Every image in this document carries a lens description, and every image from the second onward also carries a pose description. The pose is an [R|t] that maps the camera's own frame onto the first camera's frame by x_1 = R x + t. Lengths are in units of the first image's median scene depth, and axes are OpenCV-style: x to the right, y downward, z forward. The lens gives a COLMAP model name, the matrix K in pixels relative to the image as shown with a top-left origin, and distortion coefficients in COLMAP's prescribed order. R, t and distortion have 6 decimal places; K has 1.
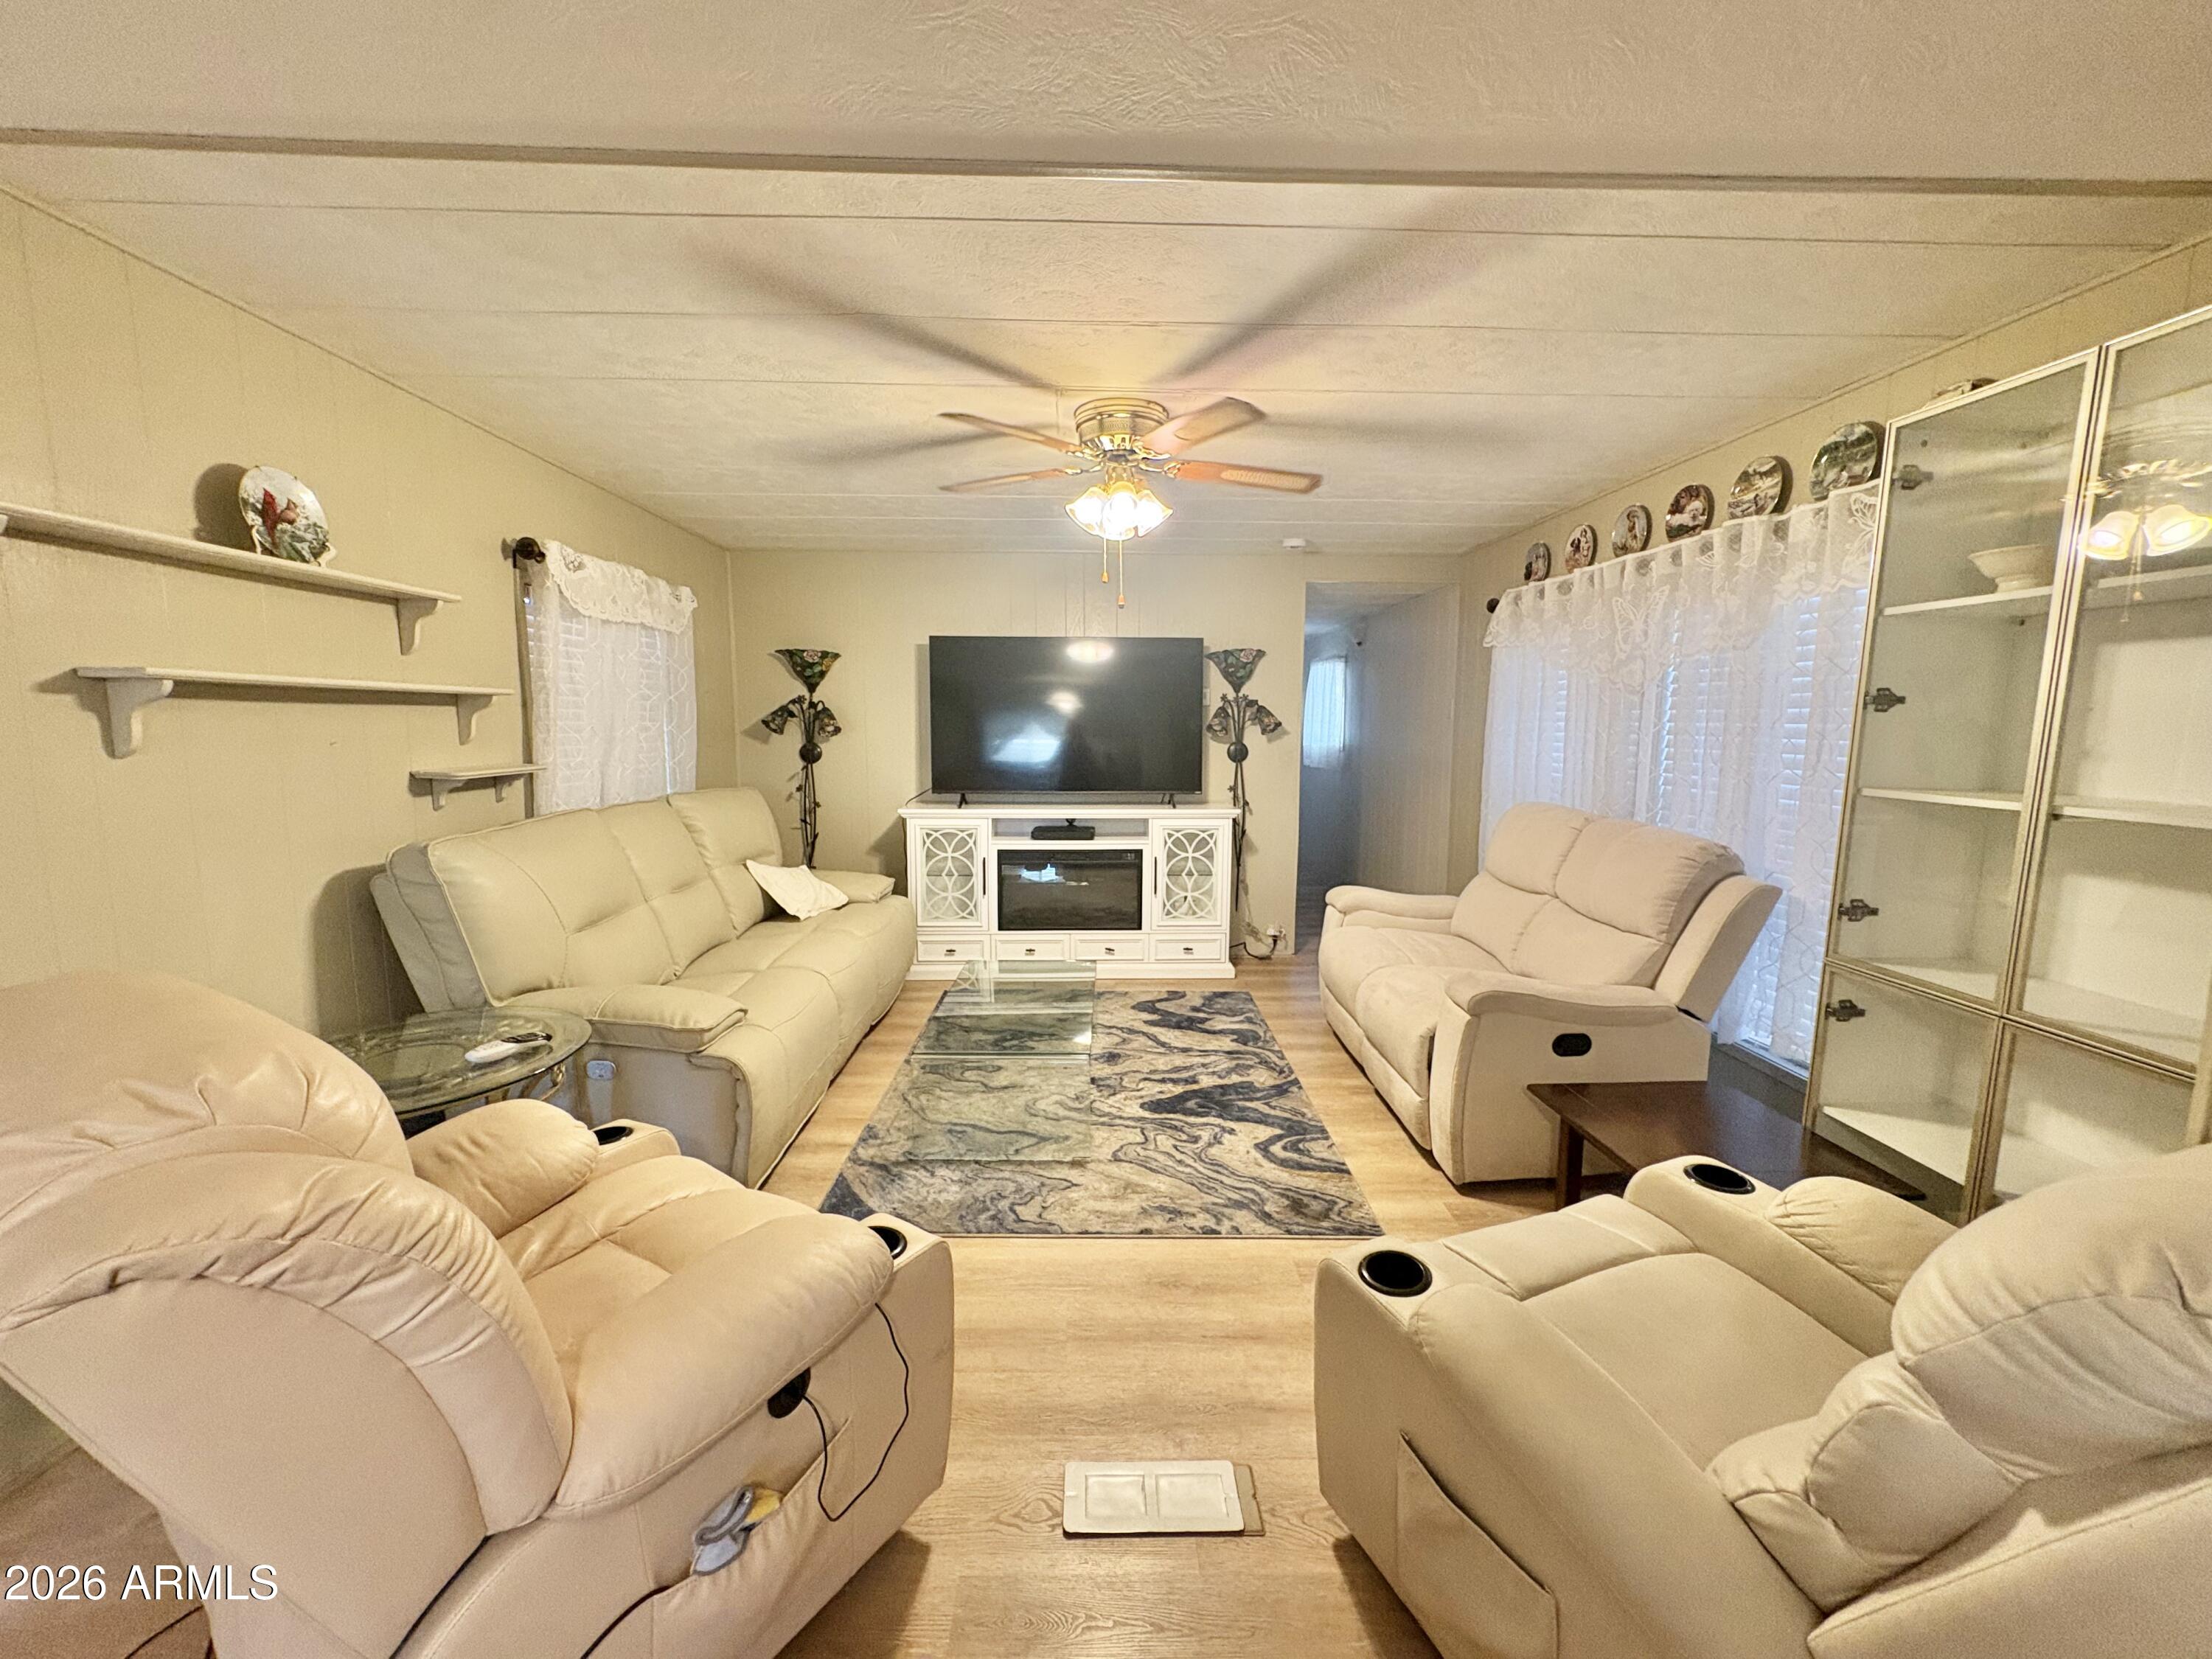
lens RADIAL K [[881.9, 0, 1104.2], [0, 881.9, 825.9], [0, 0, 1]] dist [0.003943, -0.000891]
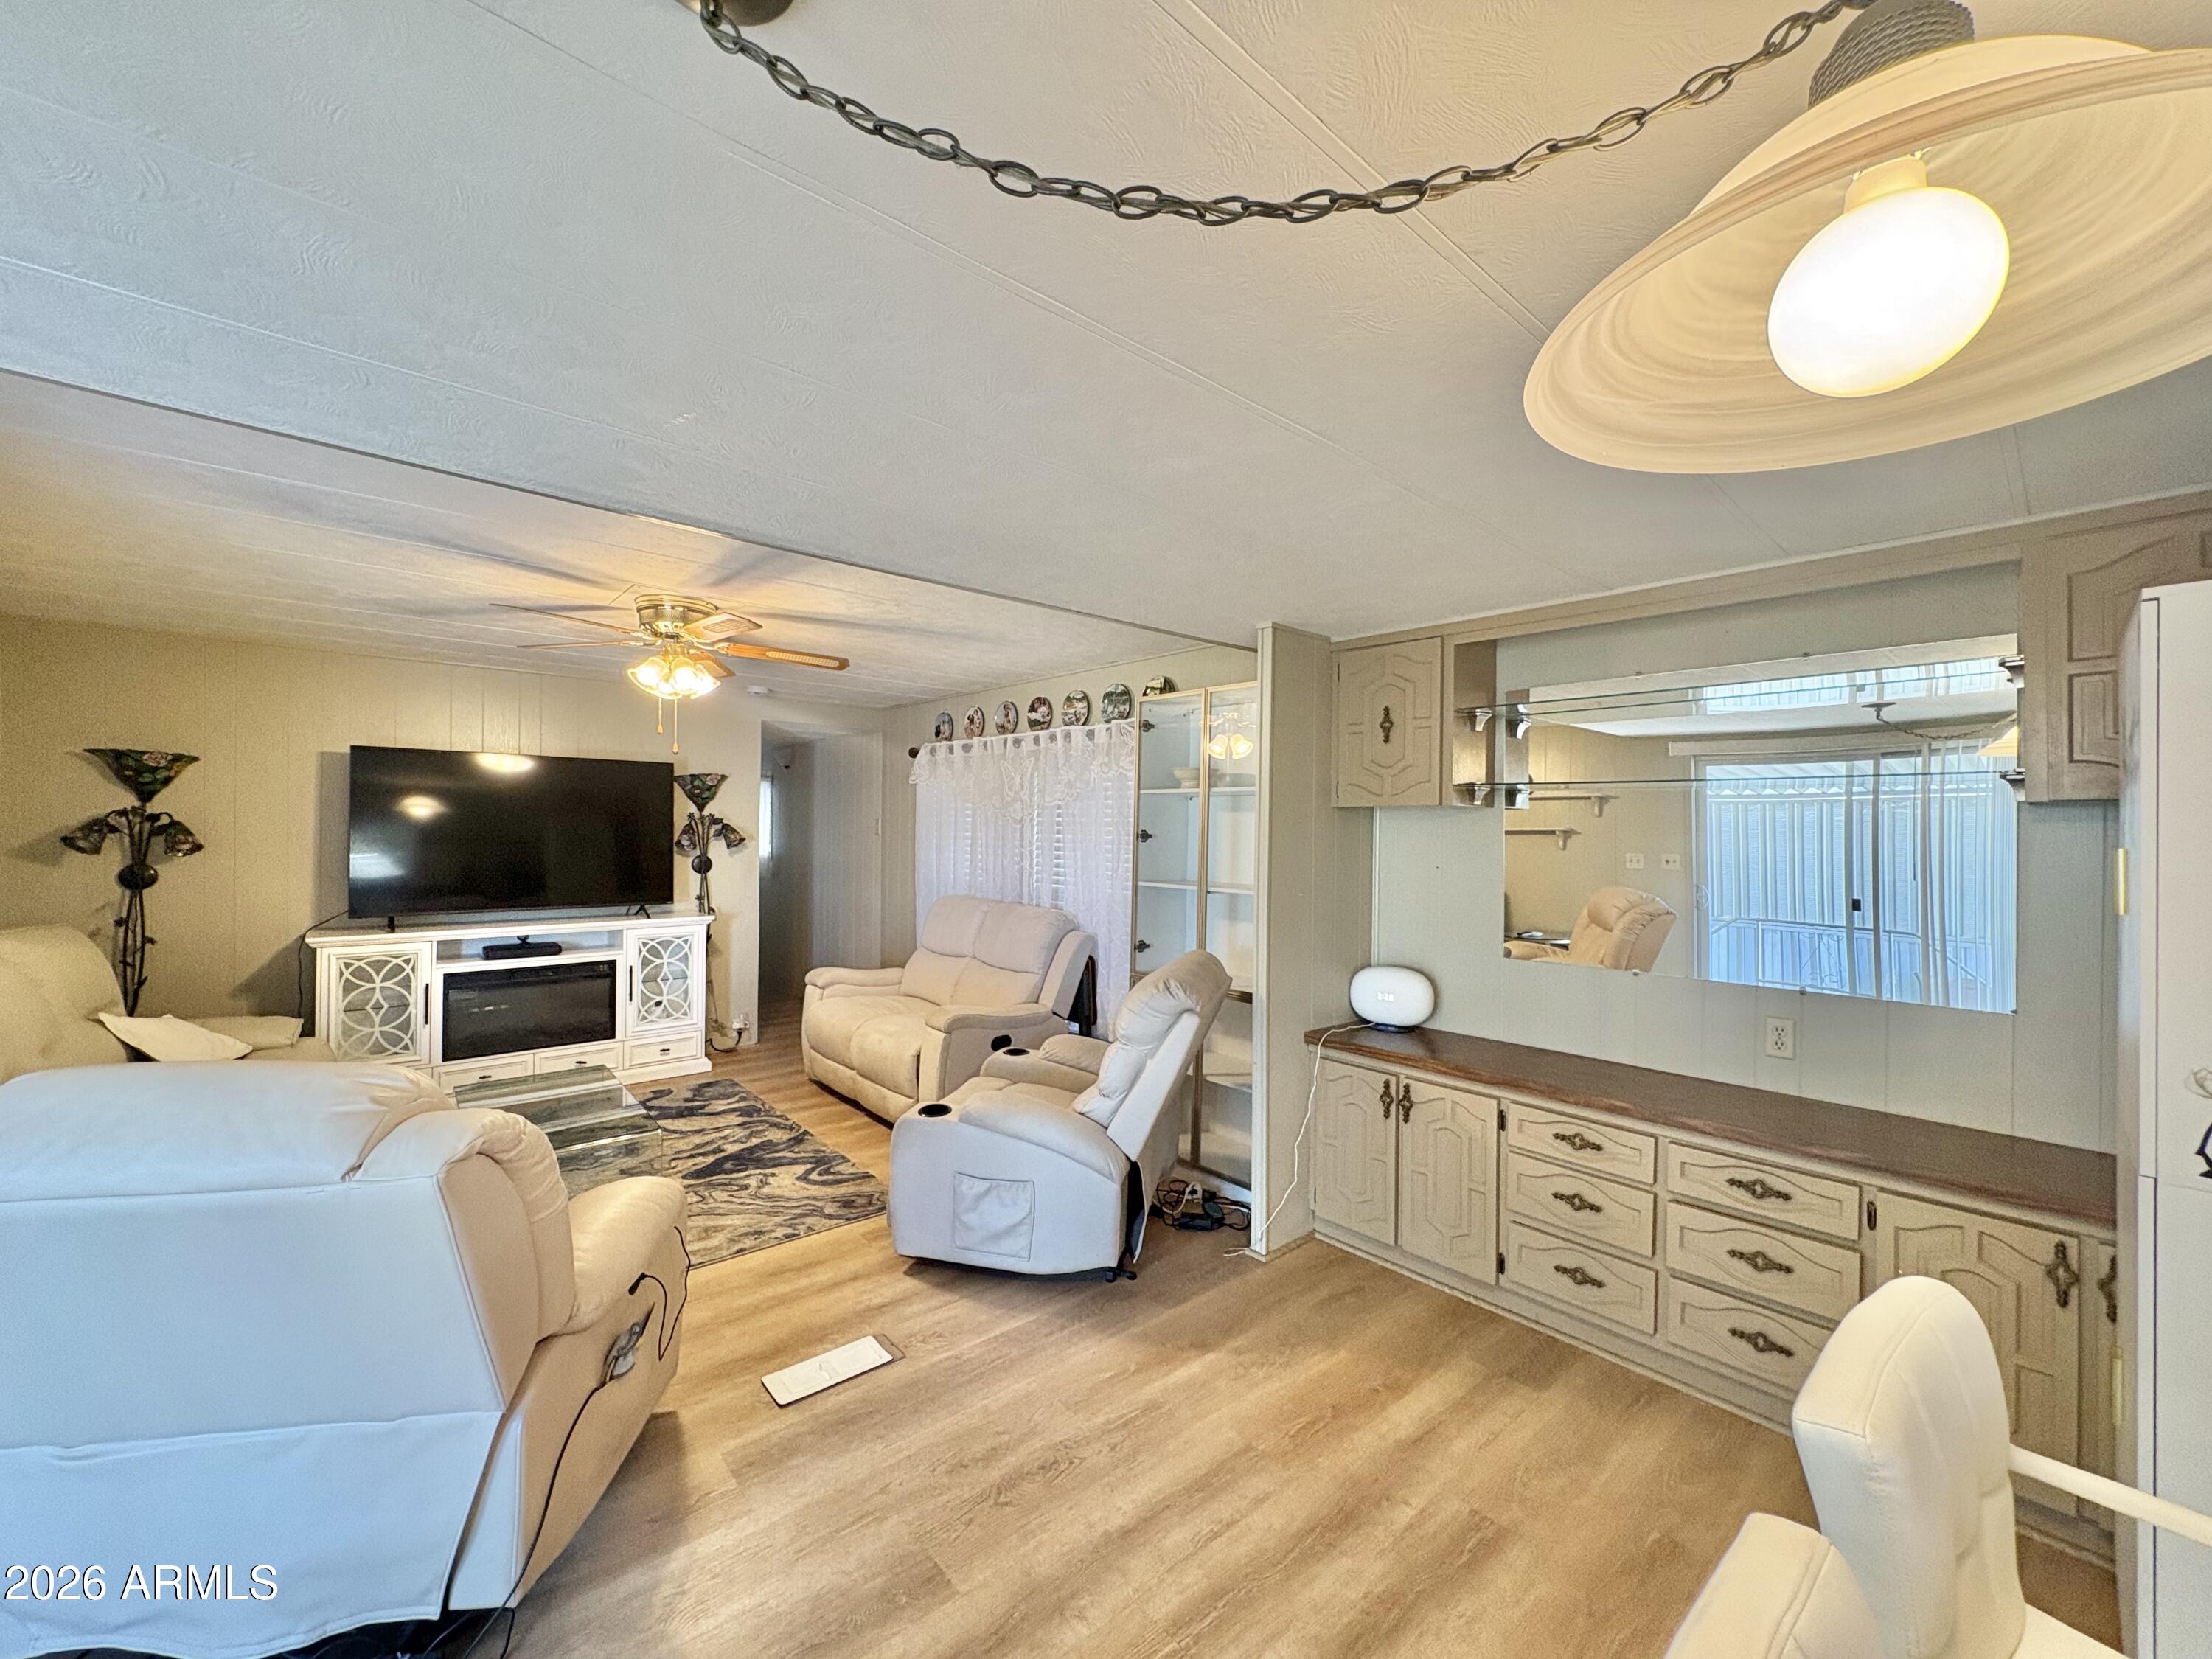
lens RADIAL K [[881.9, 0, 1104.2], [0, 881.9, 825.9], [0, 0, 1]] dist [0.003943, -0.000891]
pose [[0.764850, 0.007204, 0.644168, -0.238905], [0.066947, 0.993635, -0.090601, 0.003224], [-0.640720, 0.112421, 0.759499, -0.231006]]
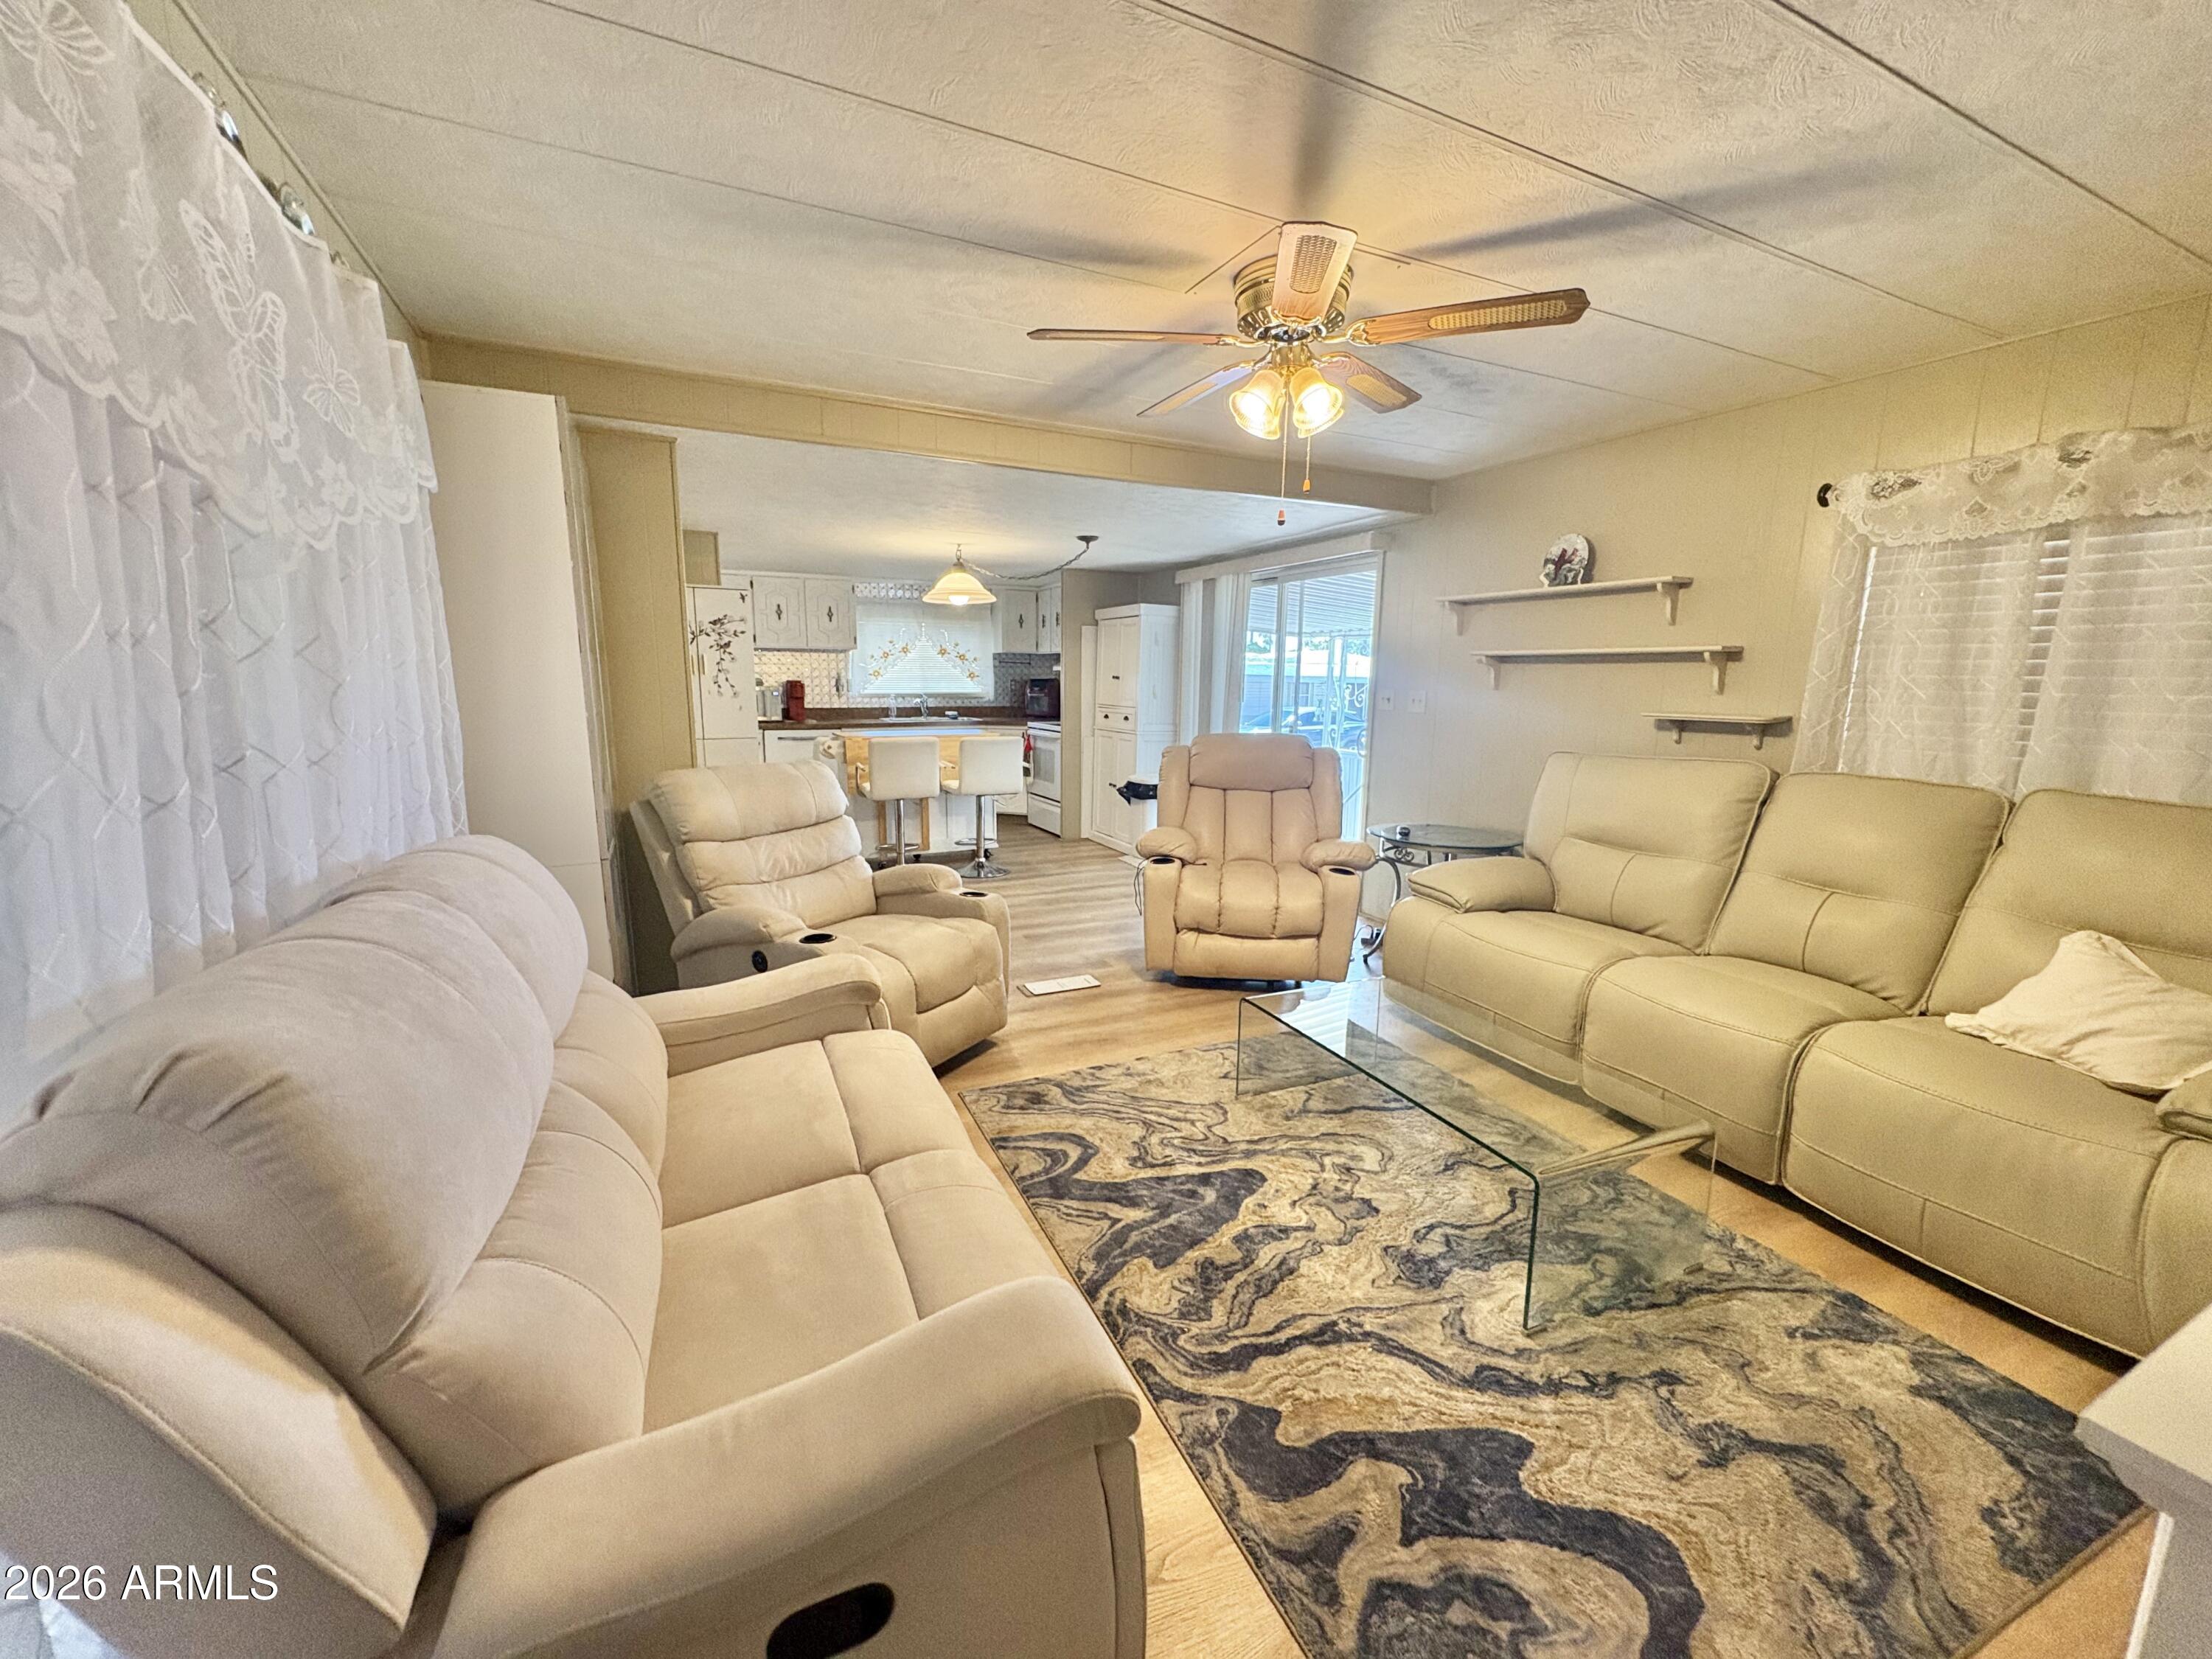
lens RADIAL K [[881.9, 0, 1104.2], [0, 881.9, 825.9], [0, 0, 1]] dist [0.003943, -0.000891]
pose [[-0.911203, 0.042873, -0.409721, 0.388488], [-0.075509, 0.960338, 0.268419, -0.133928], [0.404978, 0.275521, -0.871826, 1.282683]]
